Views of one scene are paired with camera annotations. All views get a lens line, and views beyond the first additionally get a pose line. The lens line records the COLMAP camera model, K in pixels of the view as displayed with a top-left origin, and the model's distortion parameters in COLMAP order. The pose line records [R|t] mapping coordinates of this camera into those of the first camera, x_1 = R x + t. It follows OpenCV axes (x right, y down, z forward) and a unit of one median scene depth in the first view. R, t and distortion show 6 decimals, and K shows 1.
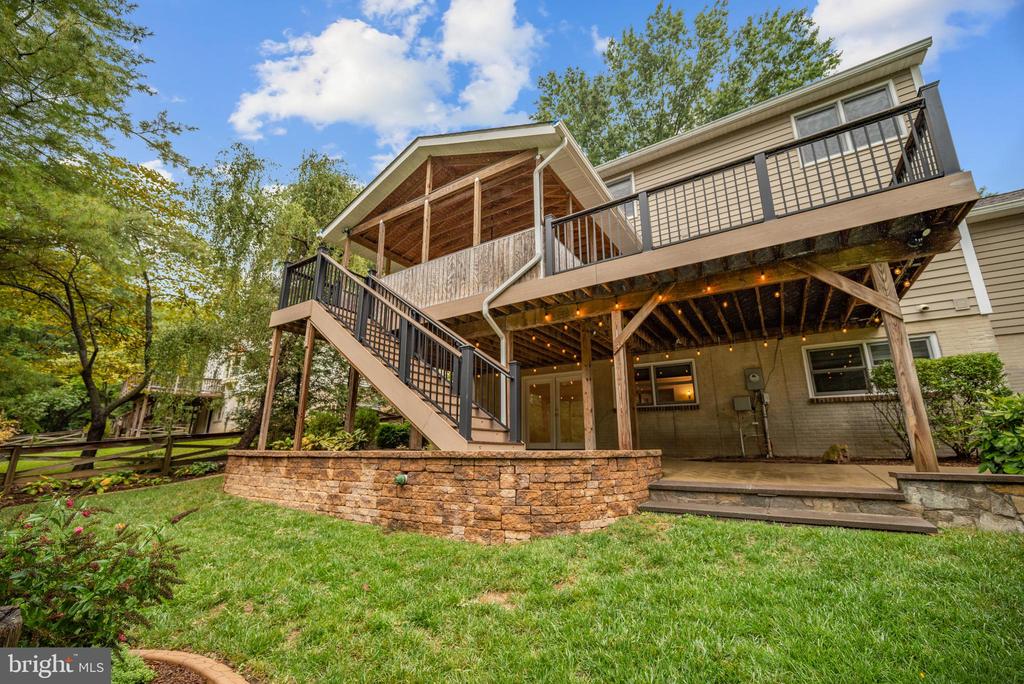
lens RADIAL K [[412.5, 0, 512.0], [0, 412.5, 342.0], [0, 0, 1]] dist [0.001177, -0.000162]
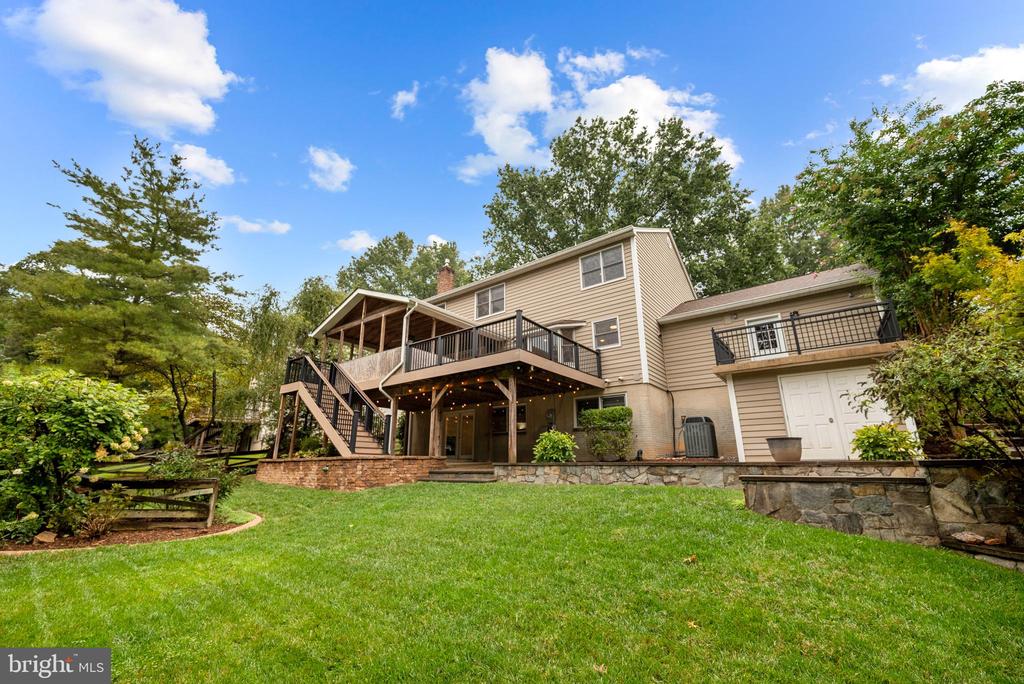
lens RADIAL K [[412.5, 0, 512.0], [0, 412.5, 342.0], [0, 0, 1]] dist [0.001177, -0.000162]
pose [[0.997256, -0.025918, -0.069347, 0.696042], [0.023262, 0.998975, -0.038841, -0.198822], [0.070283, 0.037121, 0.996836, -0.932861]]
